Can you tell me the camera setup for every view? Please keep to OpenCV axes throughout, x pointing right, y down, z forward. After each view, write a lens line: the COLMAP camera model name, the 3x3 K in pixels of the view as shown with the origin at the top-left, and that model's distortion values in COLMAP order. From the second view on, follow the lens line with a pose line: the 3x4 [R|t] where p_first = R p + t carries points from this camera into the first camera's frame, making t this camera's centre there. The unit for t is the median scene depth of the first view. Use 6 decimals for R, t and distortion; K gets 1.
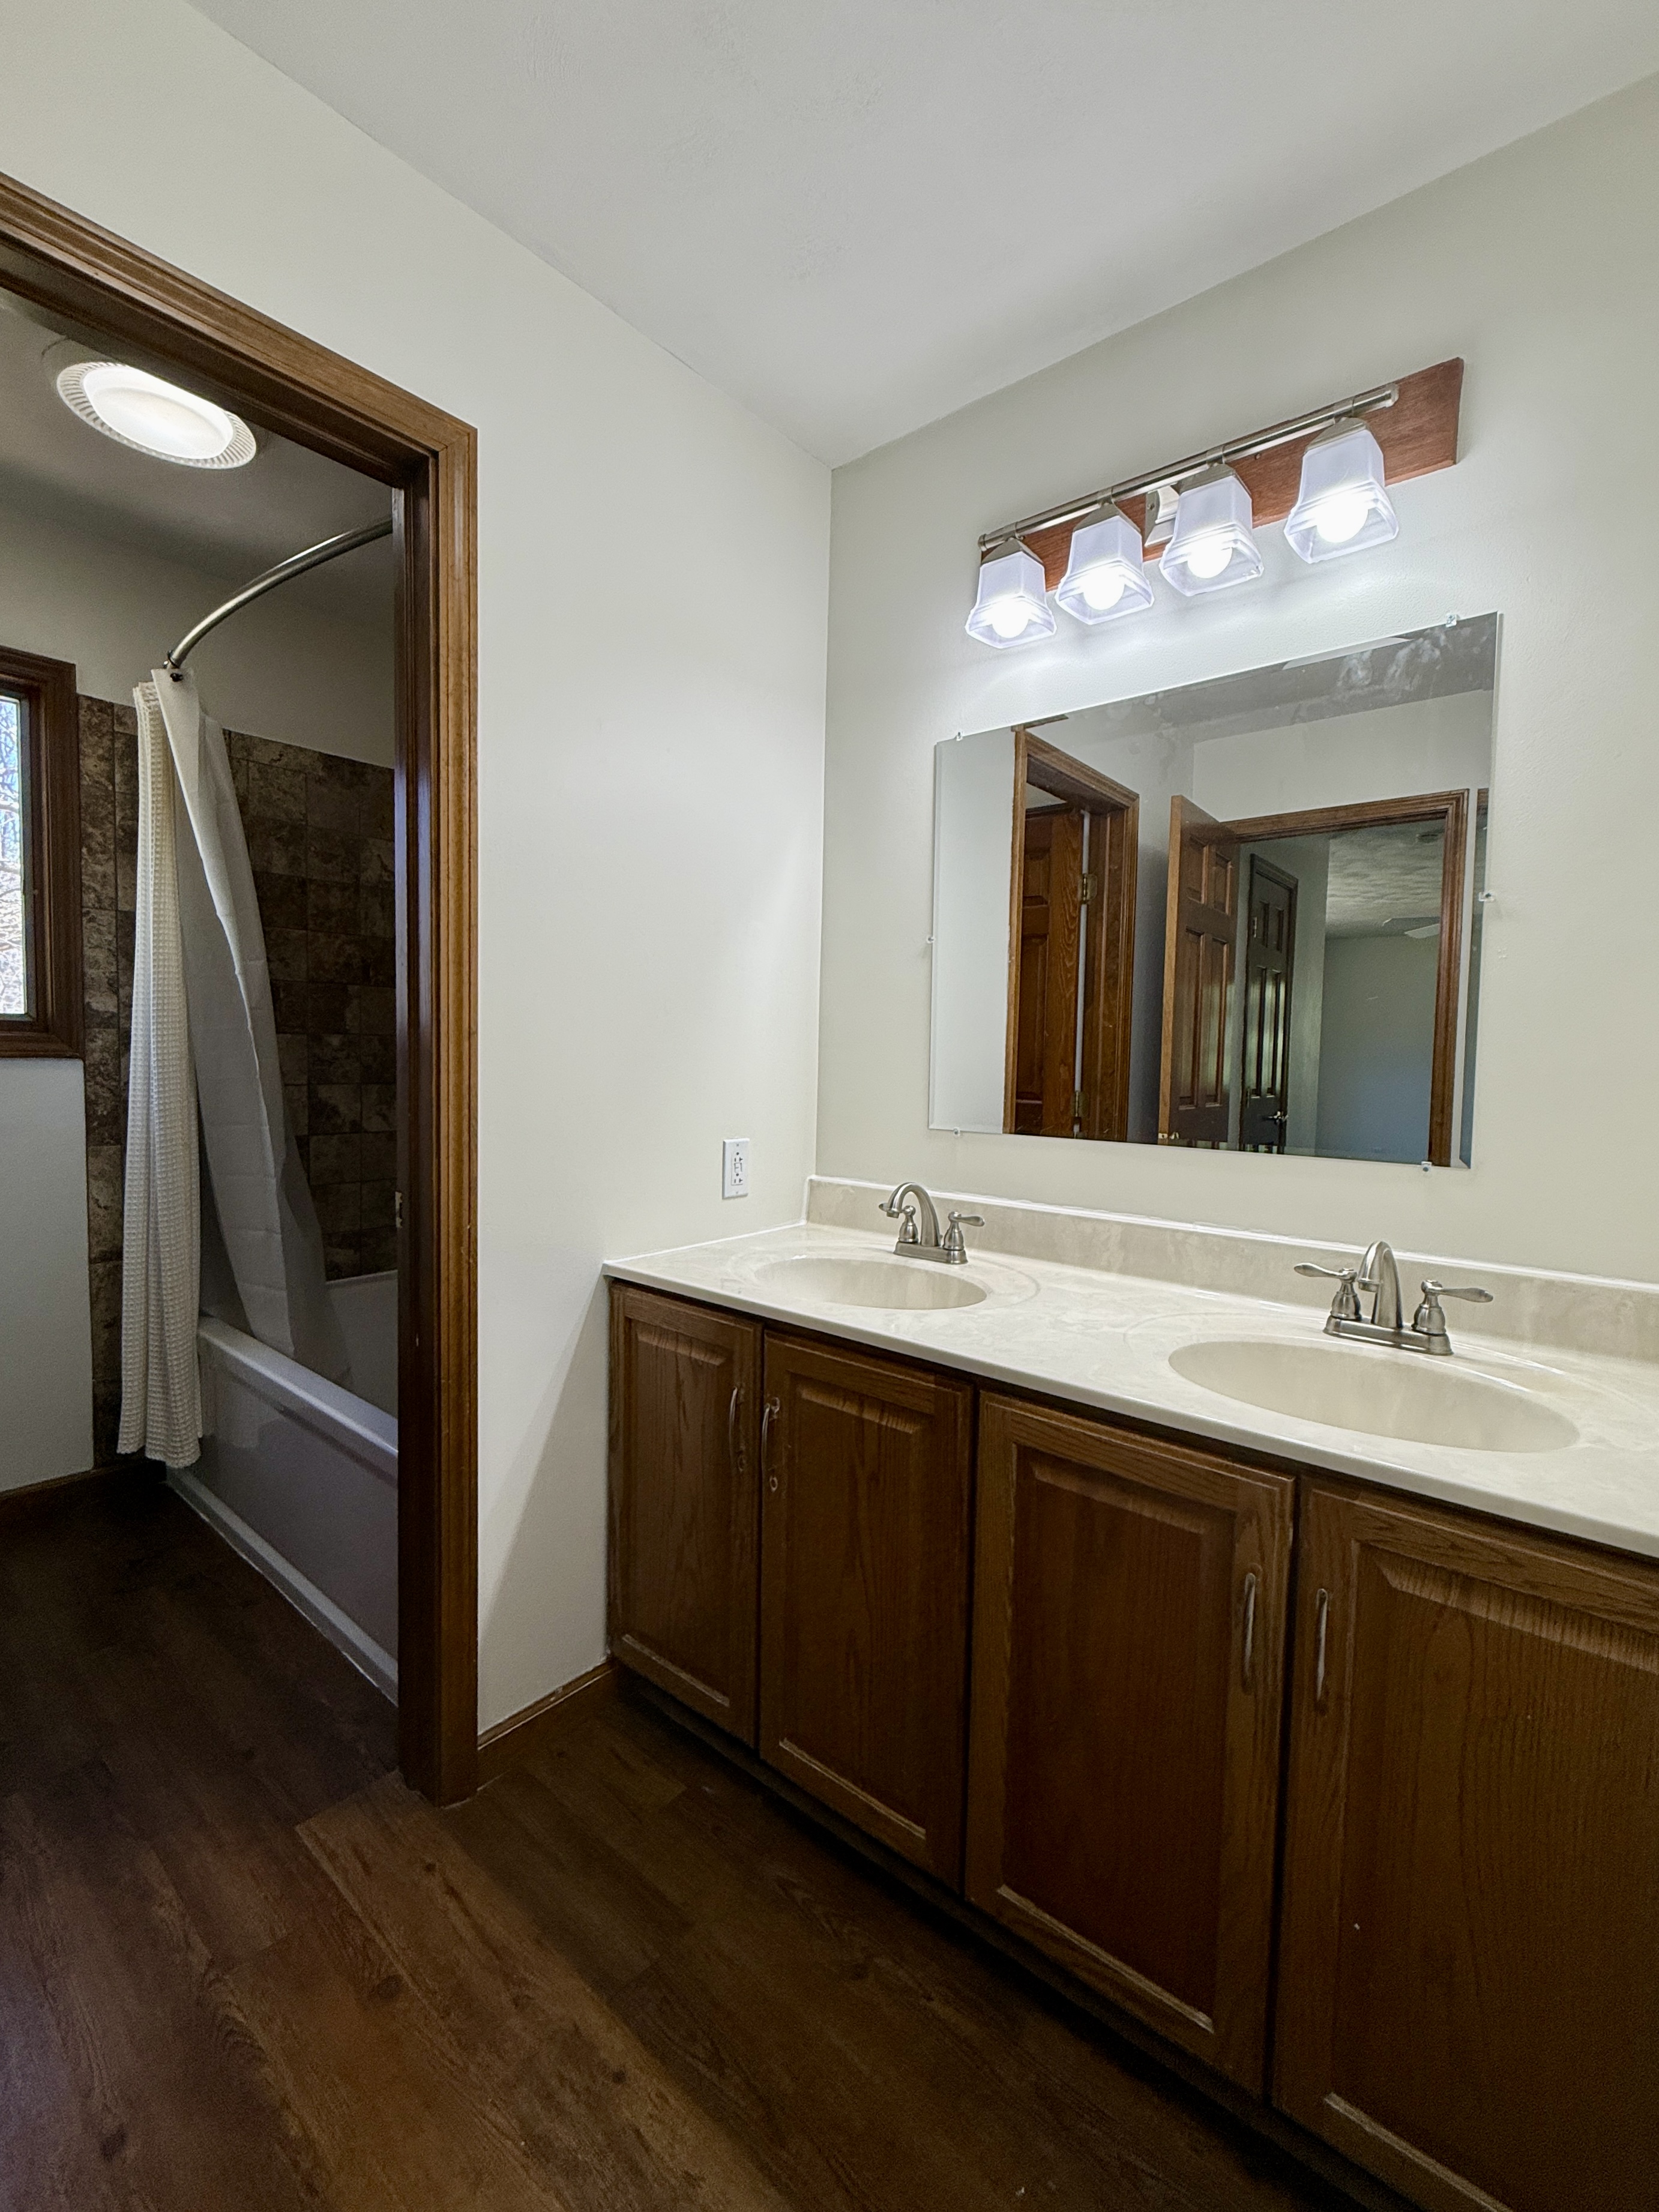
lens RADIAL K [[938.1, 0, 814.4], [0, 938.1, 1101.8], [0, 0, 1]] dist [-0.000381, -0.000535]
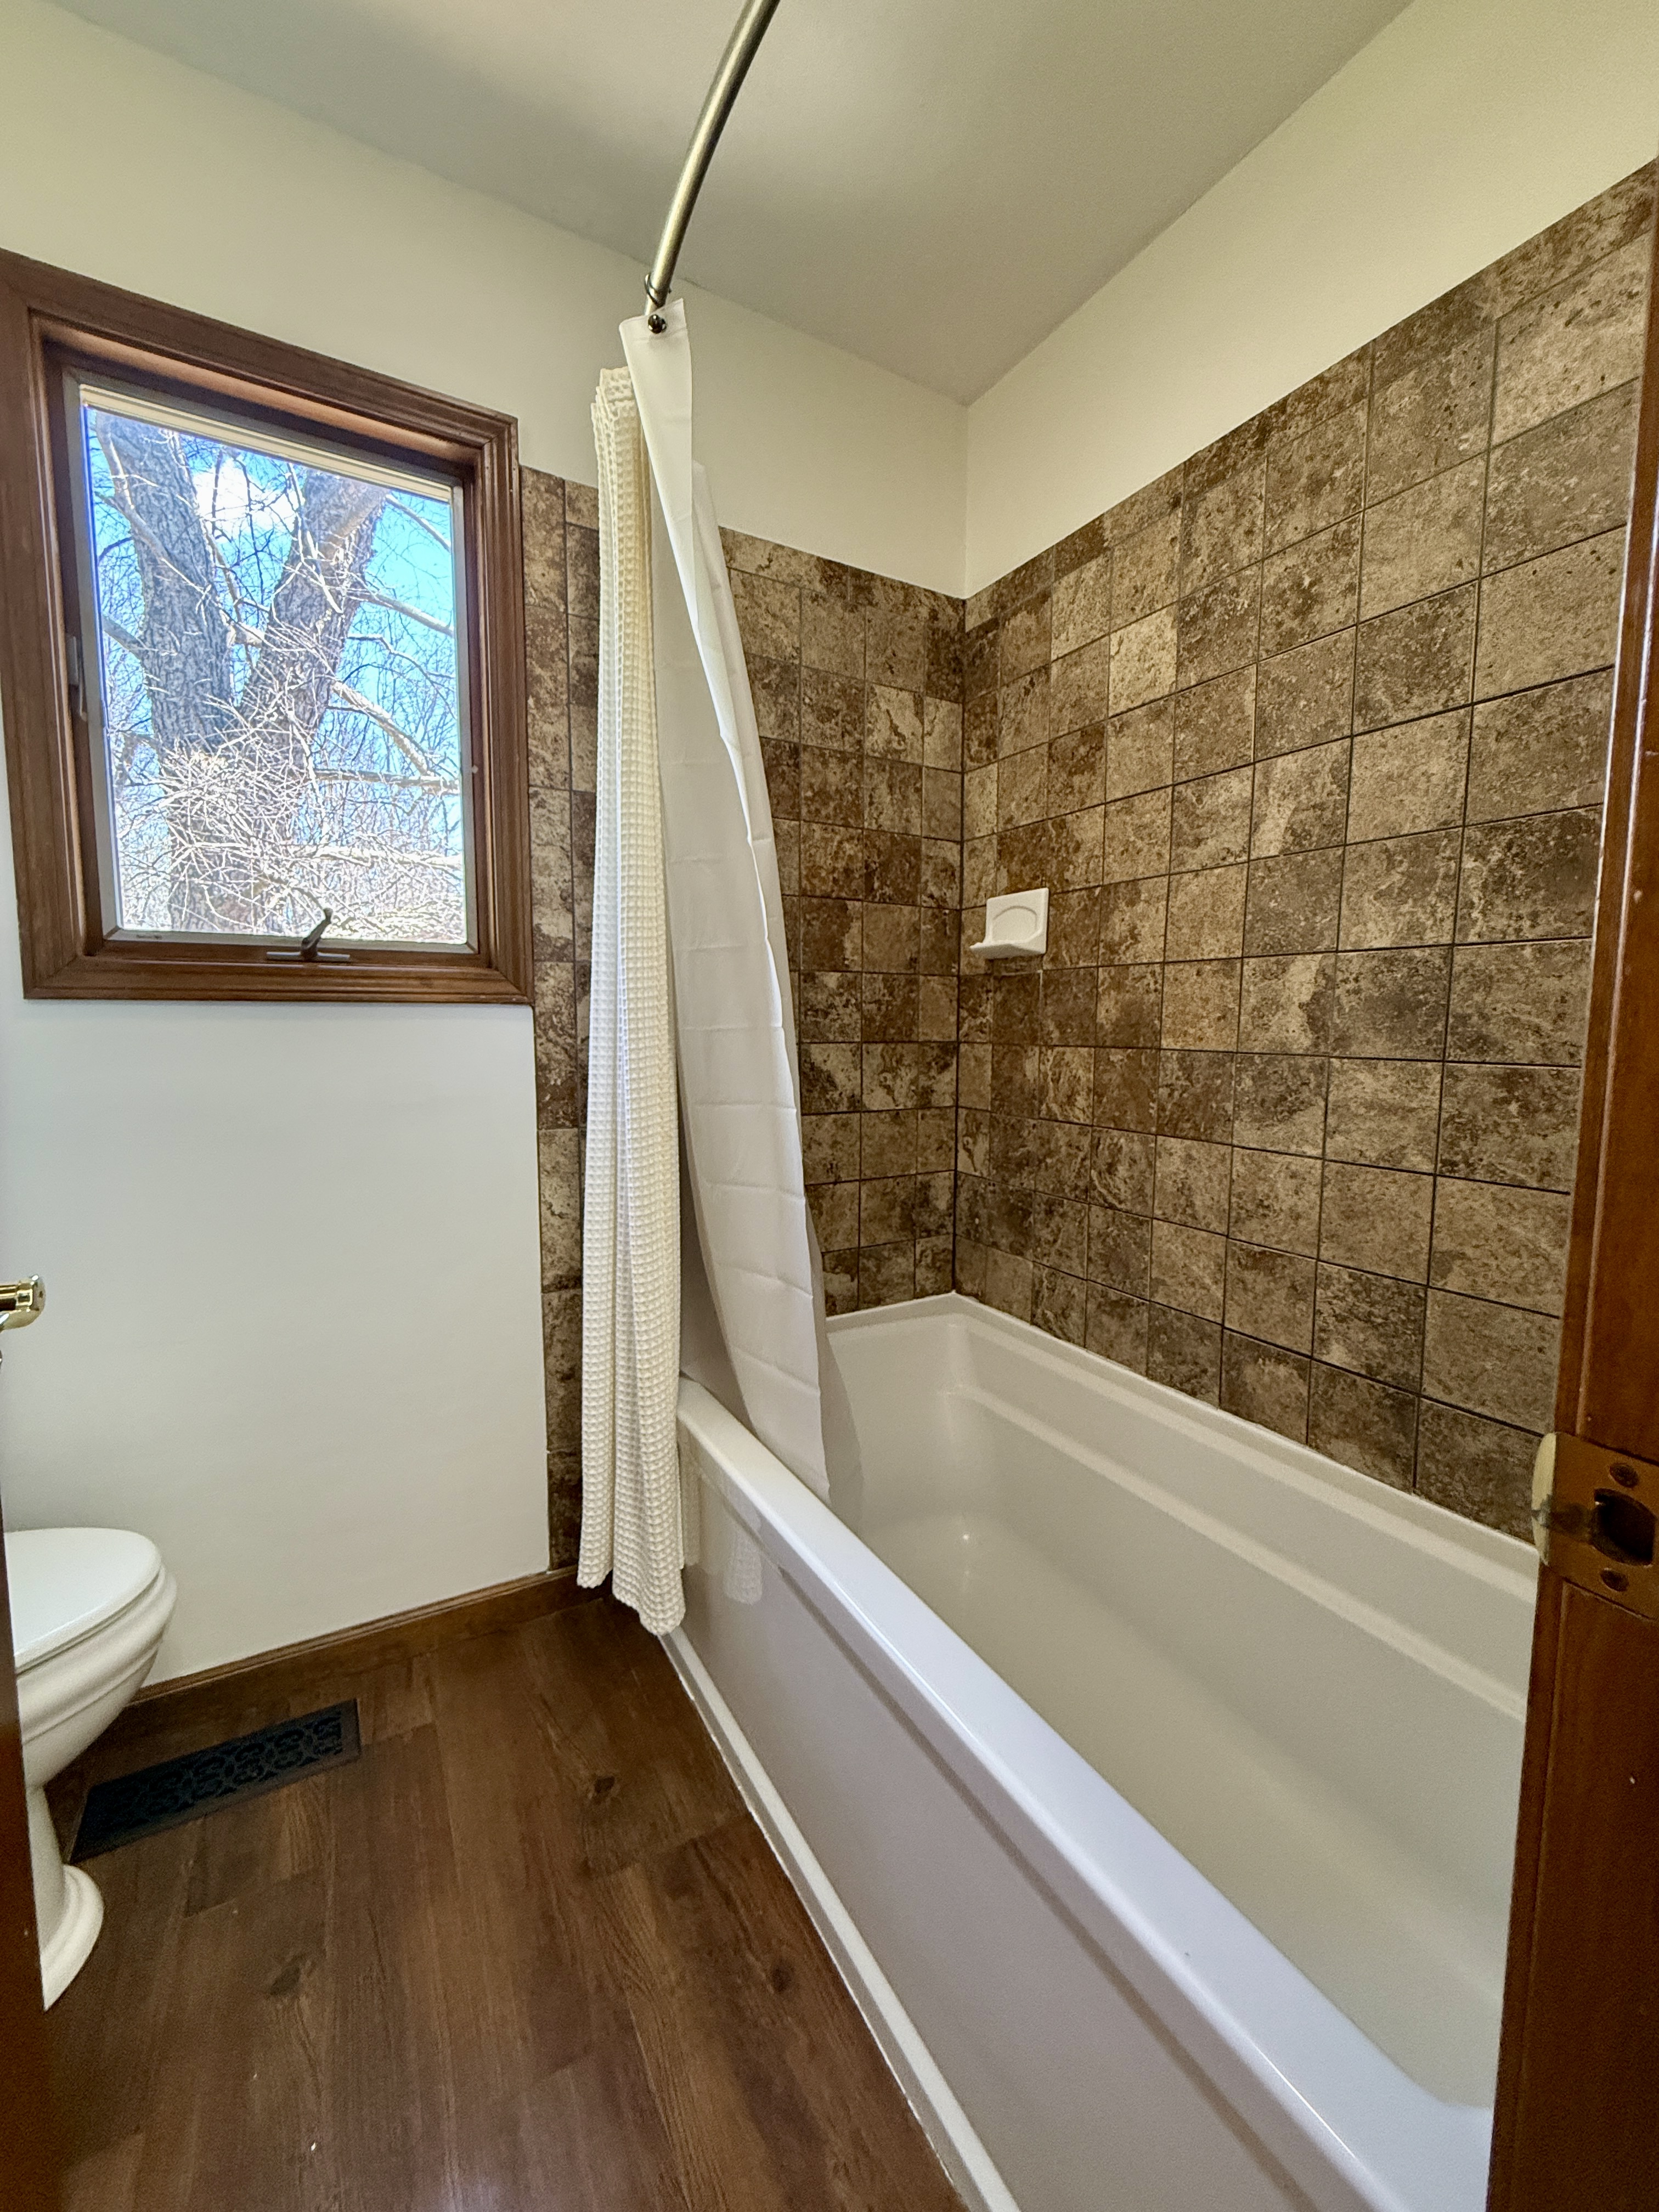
lens RADIAL K [[938.1, 0, 843.2], [0, 938.1, 1107.3], [0, 0, 1]] dist [-0.000381, -0.000535]
pose [[0.938231, 0.018310, -0.345524, -0.311695], [-0.004555, 0.999166, 0.040578, 0.001099], [0.345979, -0.036498, 0.937532, 0.411334]]
